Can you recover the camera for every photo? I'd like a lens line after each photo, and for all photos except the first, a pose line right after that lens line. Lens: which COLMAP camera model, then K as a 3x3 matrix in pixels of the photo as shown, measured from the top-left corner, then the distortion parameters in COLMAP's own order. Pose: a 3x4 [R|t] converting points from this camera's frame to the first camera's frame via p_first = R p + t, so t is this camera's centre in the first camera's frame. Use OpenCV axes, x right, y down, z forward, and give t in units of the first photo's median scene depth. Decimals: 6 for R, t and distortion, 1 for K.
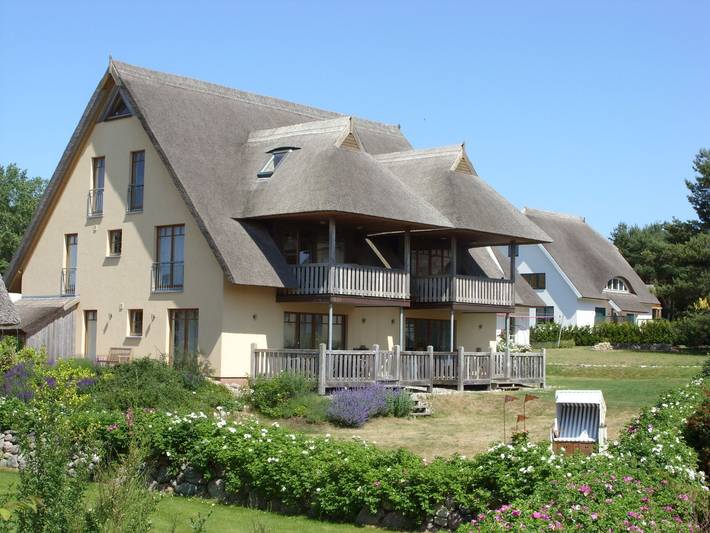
lens RADIAL K [[1171.6, 0, 354.1], [0, 1171.6, 266.1], [0, 0, 1]] dist [-0.014001, 0.000000]
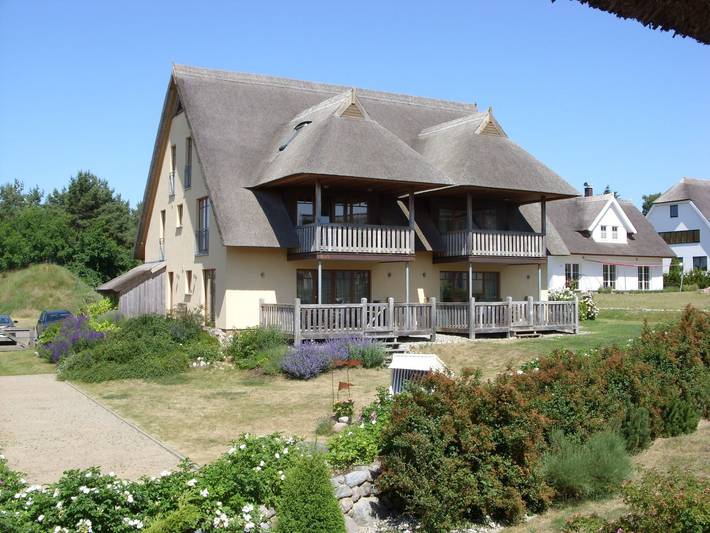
lens RADIAL K [[792.9, 0, 356.9], [0, 792.9, 266.8], [0, 0, 1]] dist [-0.107868, 0.000000]
pose [[0.947021, -0.028852, -0.319873, 0.222708], [0.040715, 0.998706, 0.030461, 0.015345], [0.318581, -0.041871, 0.946970, 0.292383]]
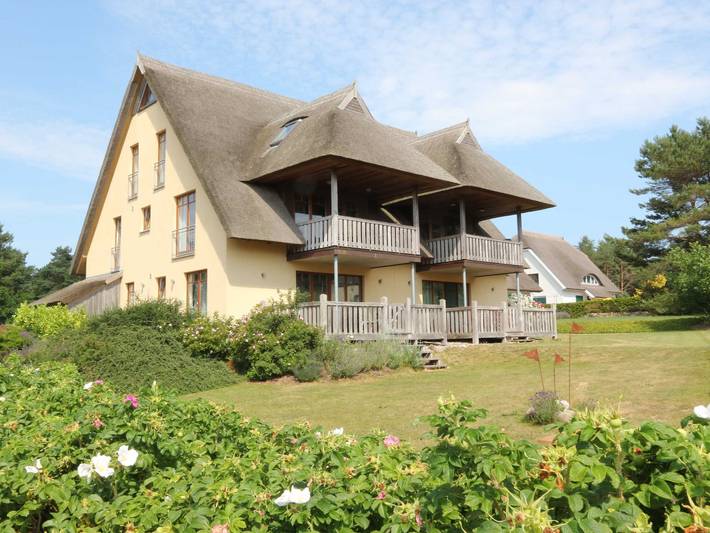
lens RADIAL K [[665.3, 0, 353.7], [0, 665.3, 264.1], [0, 0, 1]] dist [0.039744, 0.000000]
pose [[0.994053, -0.048289, -0.097604, 0.045045], [0.043950, 0.997968, -0.046128, 0.059083], [0.099634, 0.041564, 0.994156, 0.405481]]
